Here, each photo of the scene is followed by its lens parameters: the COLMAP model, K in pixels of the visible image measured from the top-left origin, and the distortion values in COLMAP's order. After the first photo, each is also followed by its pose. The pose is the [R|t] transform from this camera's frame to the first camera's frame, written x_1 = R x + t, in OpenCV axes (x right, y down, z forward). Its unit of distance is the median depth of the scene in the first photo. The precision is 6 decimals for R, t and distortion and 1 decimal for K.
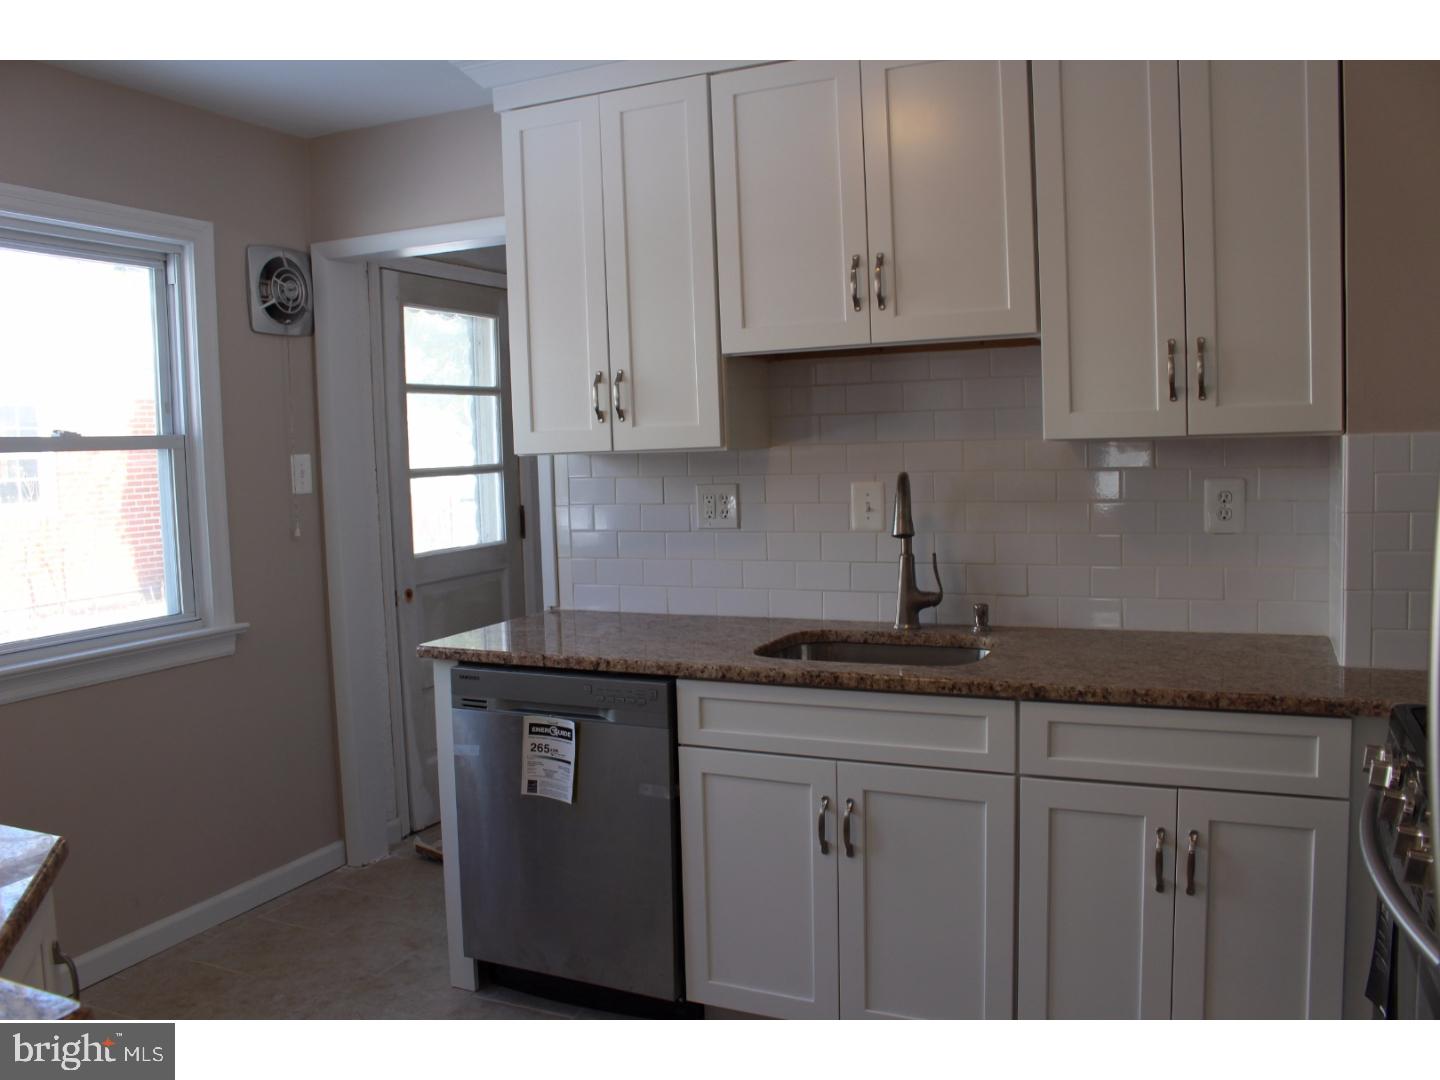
lens RADIAL K [[1166.9, 0, 720.0], [0, 1166.9, 540.0], [0, 0, 1]] dist [0.001864, 0.000689]
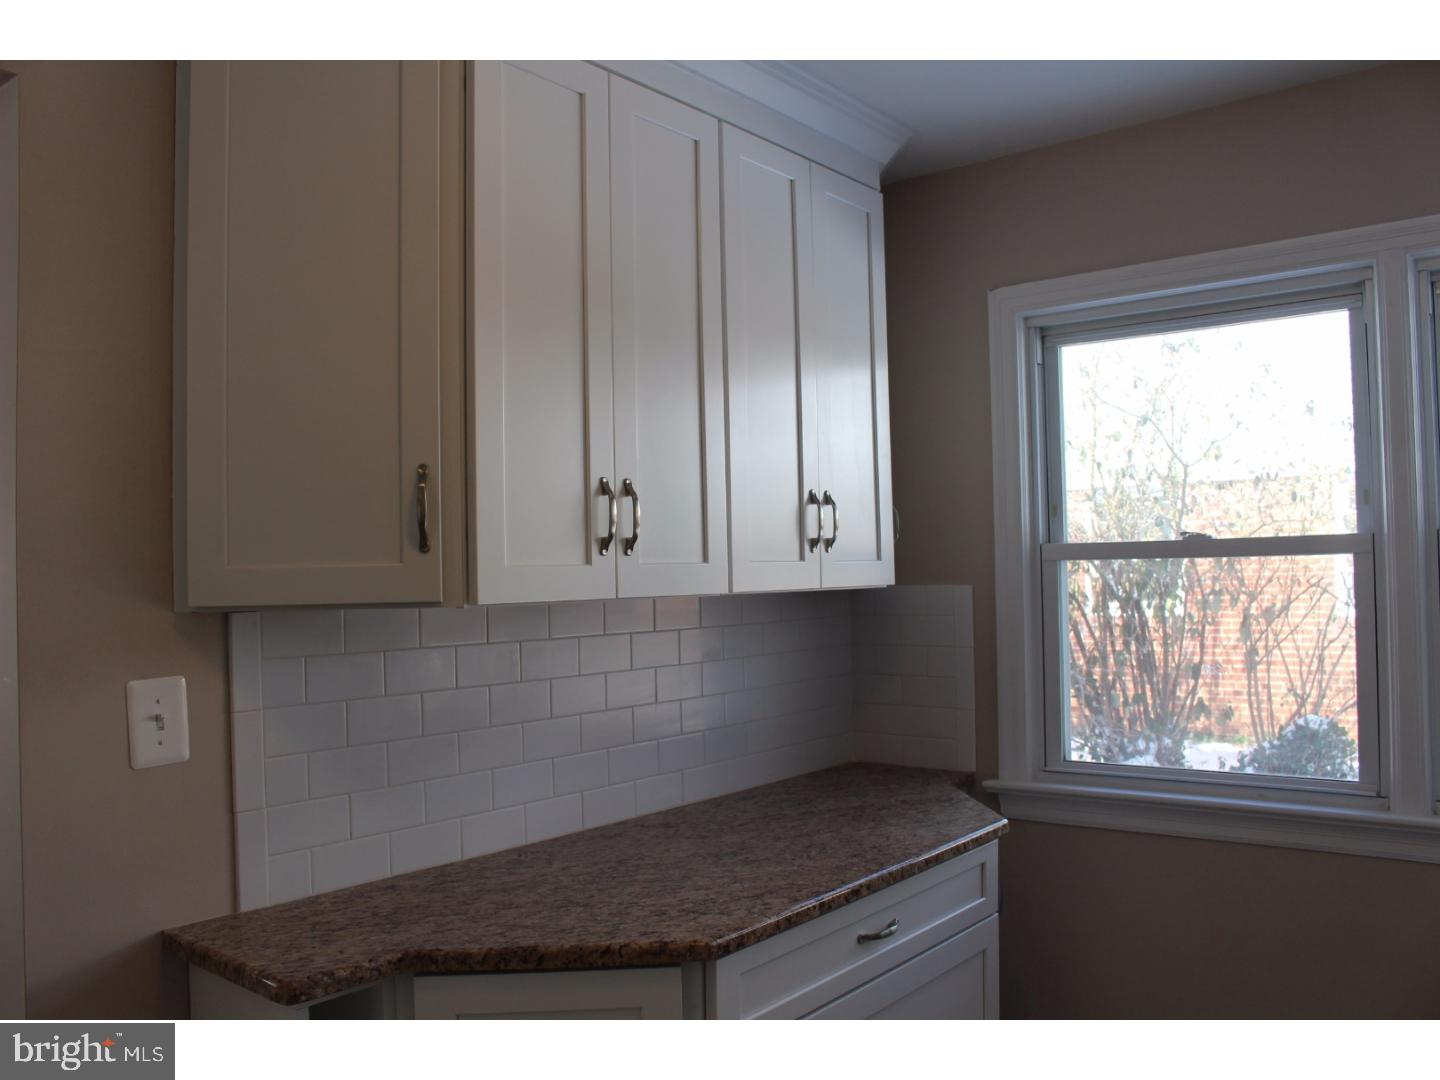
lens RADIAL K [[1149.1, 0, 720.0], [0, 1149.1, 540.0], [0, 0, 1]] dist [-0.116192, 0.000053]
pose [[-0.245844, 0.007029, -0.969284, 0.306640], [-0.053950, 0.998324, 0.020924, -0.084947], [0.967807, 0.057437, -0.245053, 0.850684]]
